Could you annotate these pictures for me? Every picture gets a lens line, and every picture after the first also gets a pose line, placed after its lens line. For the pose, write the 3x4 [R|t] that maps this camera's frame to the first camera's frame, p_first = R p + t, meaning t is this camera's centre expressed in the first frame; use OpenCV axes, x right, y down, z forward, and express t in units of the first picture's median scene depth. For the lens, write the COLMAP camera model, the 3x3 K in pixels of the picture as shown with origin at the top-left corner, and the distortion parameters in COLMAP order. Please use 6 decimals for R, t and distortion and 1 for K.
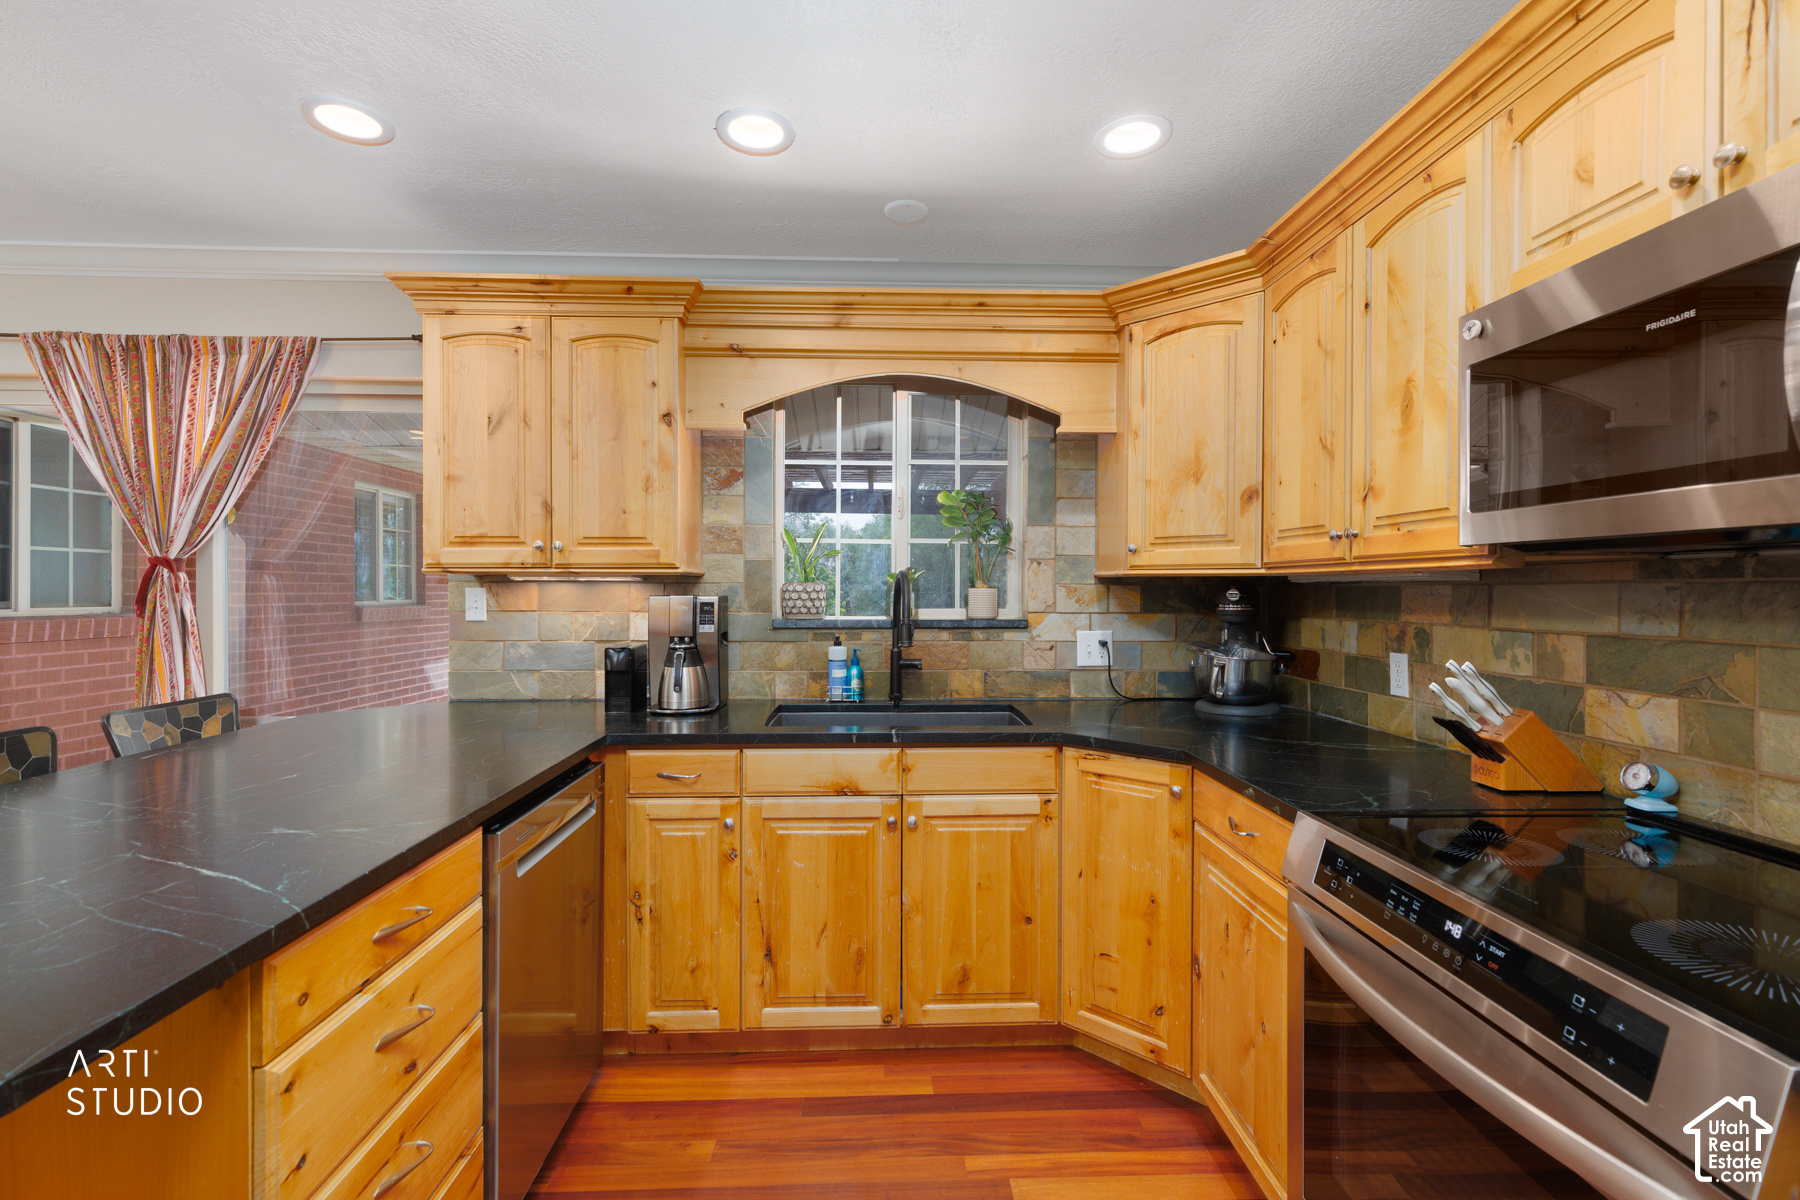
lens RADIAL K [[804.7, 0, 902.8], [0, 804.7, 594.9], [0, 0, 1]] dist [0.016279, -0.004405]
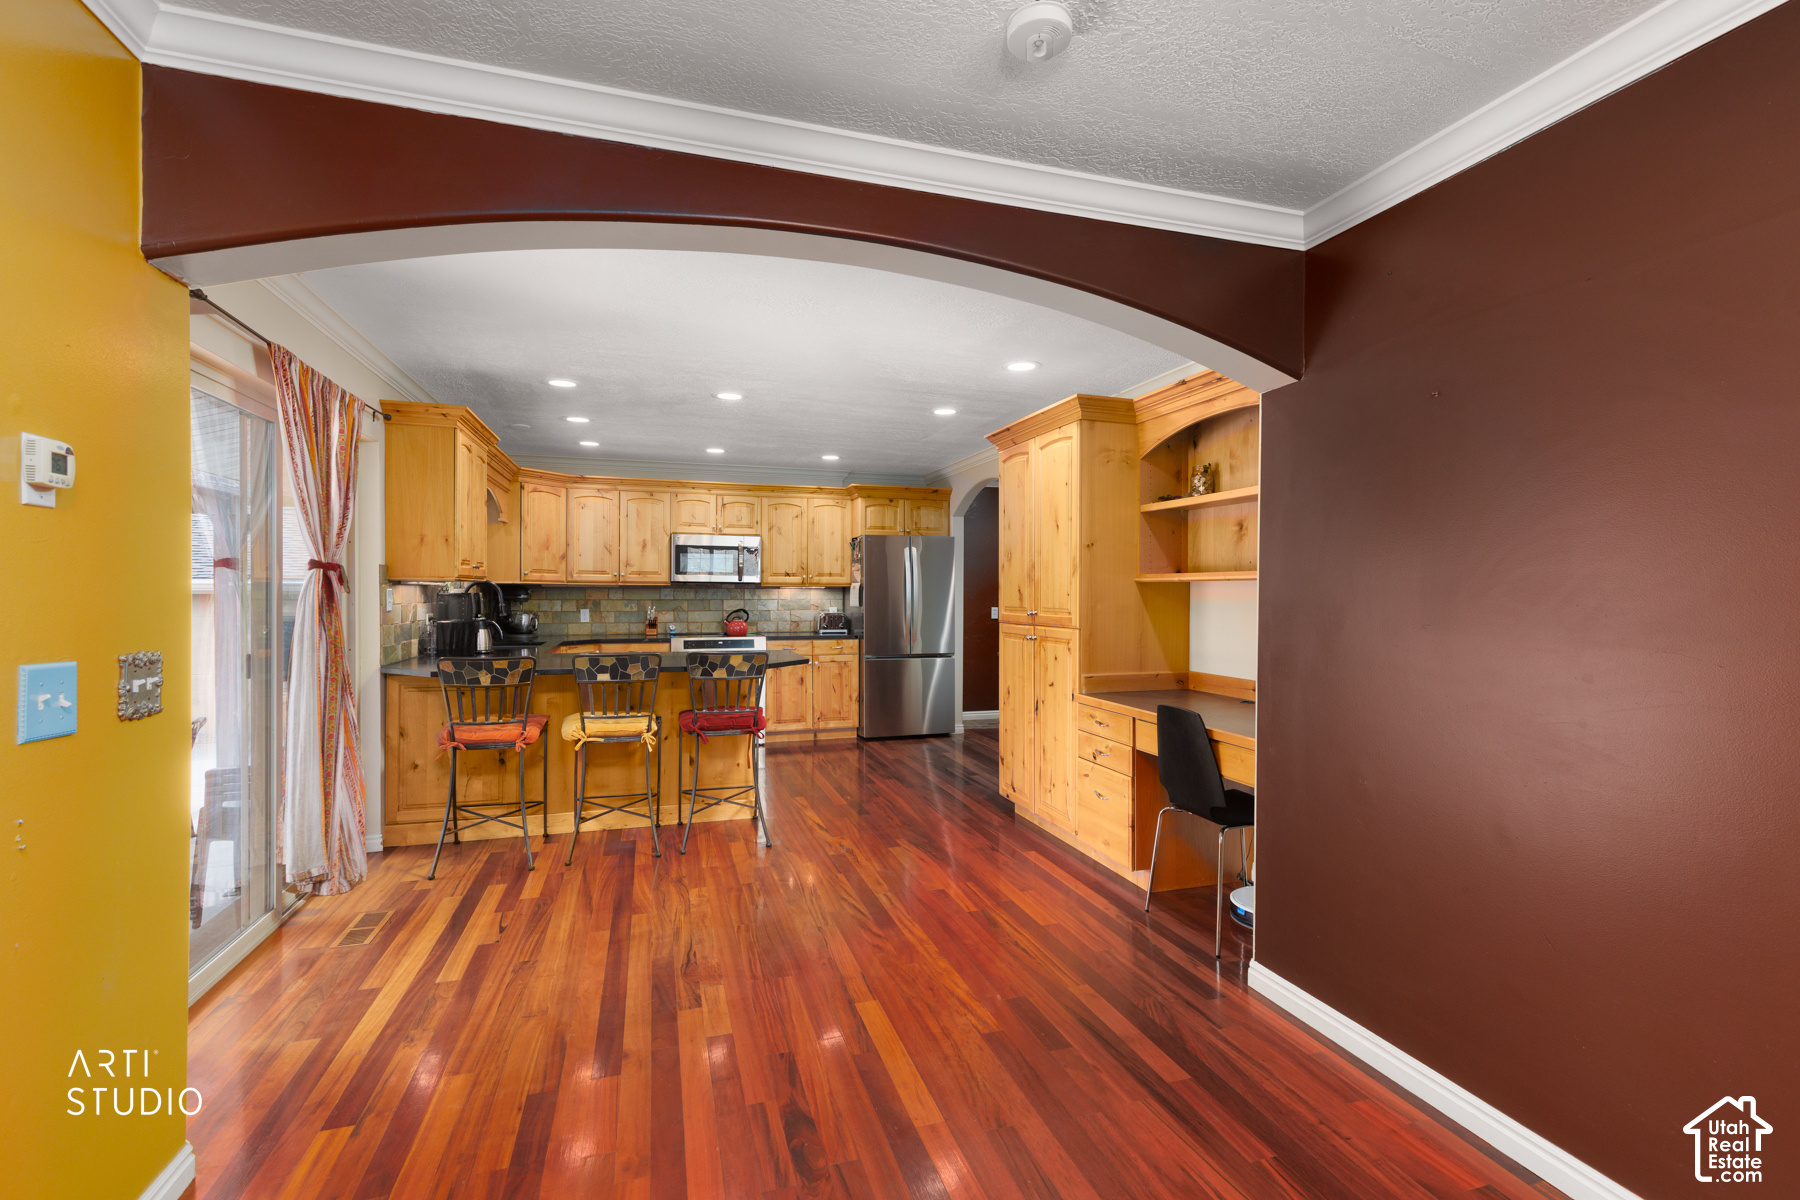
lens RADIAL K [[804.7, 0, 902.8], [0, 804.7, 594.9], [0, 0, 1]] dist [0.016279, -0.004405]
pose [[-0.257917, -0.008069, 0.966133, -2.757350], [0.000390, 0.999964, 0.008455, -0.011701], [-0.966167, 0.002558, -0.257904, 0.582763]]
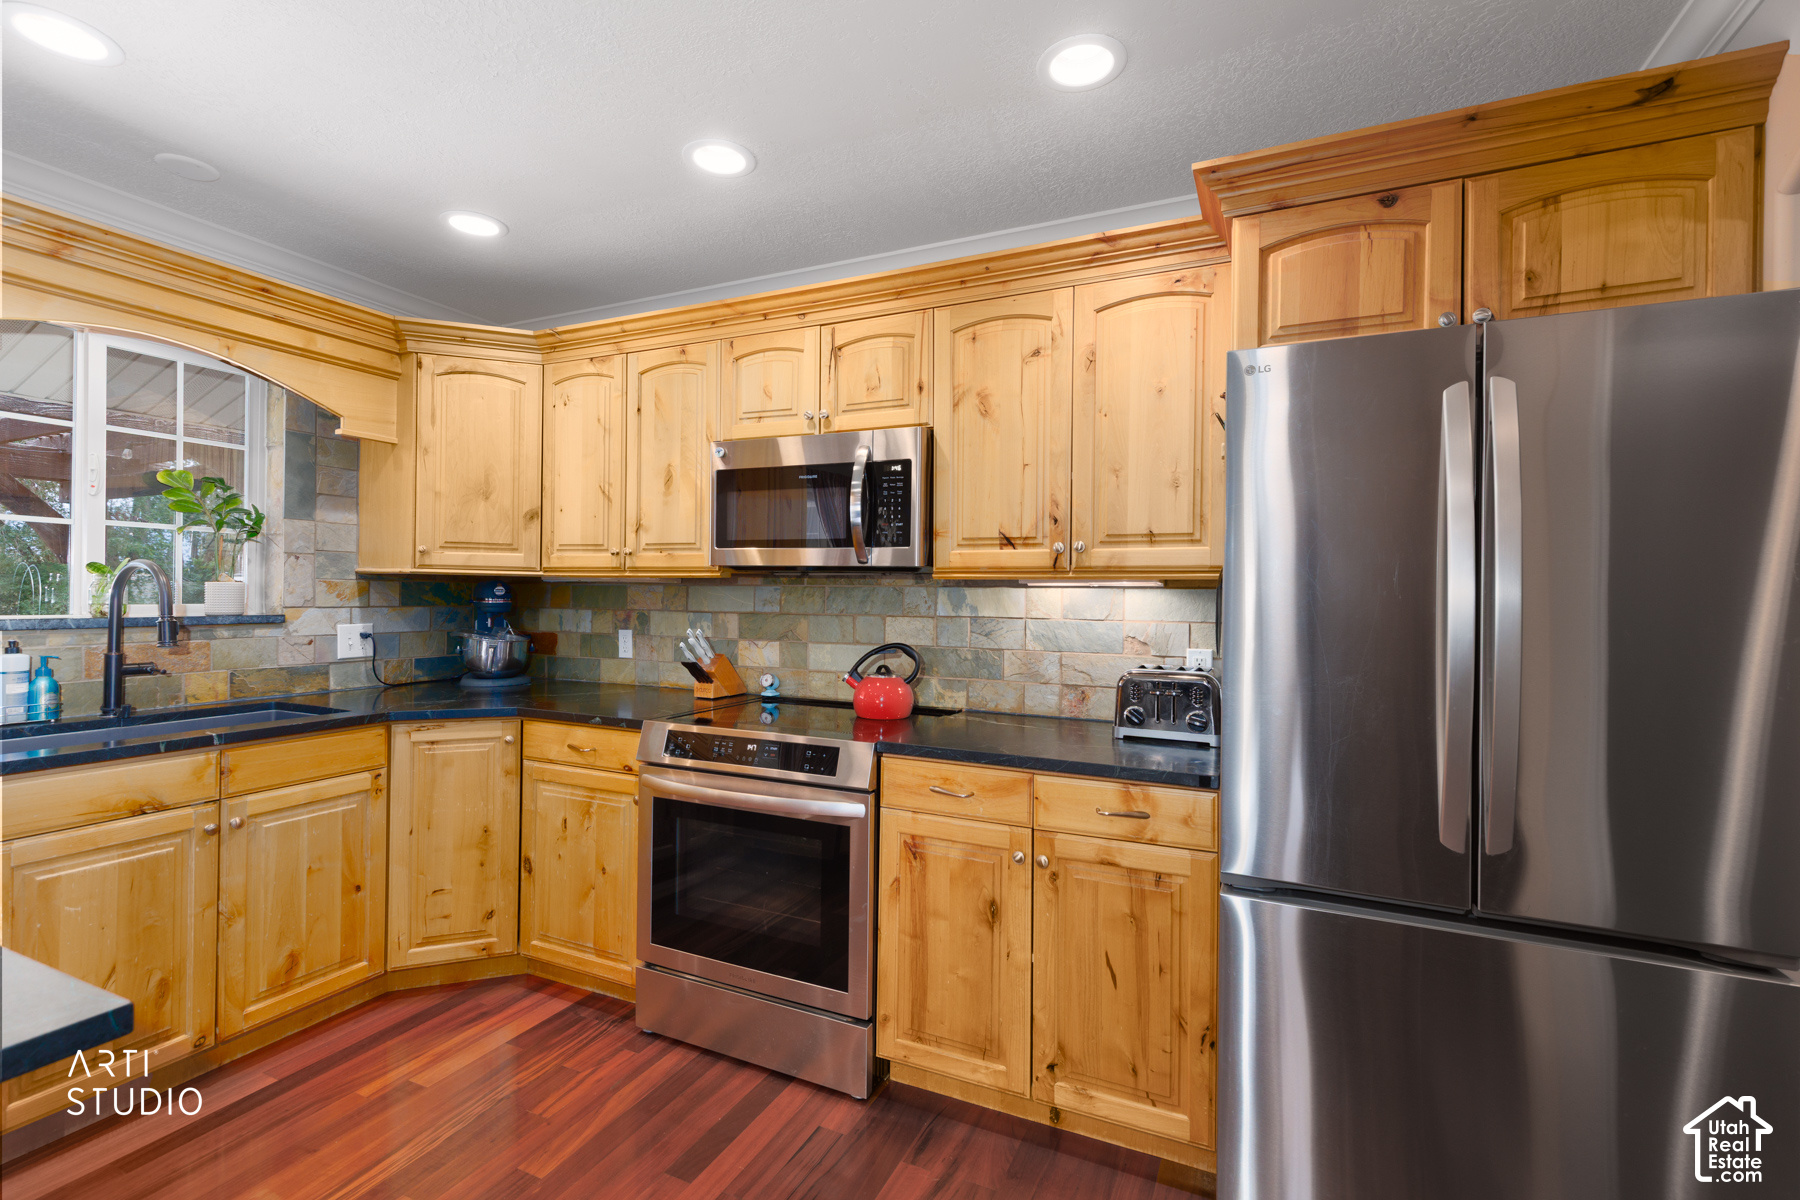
lens RADIAL K [[804.7, 0, 902.8], [0, 804.7, 594.9], [0, 0, 1]] dist [0.016279, -0.004405]
pose [[0.456590, 0.001295, 0.889676, -0.482881], [-0.005637, 0.999983, 0.001437, 0.001200], [-0.889660, -0.005671, 0.456589, -0.151726]]
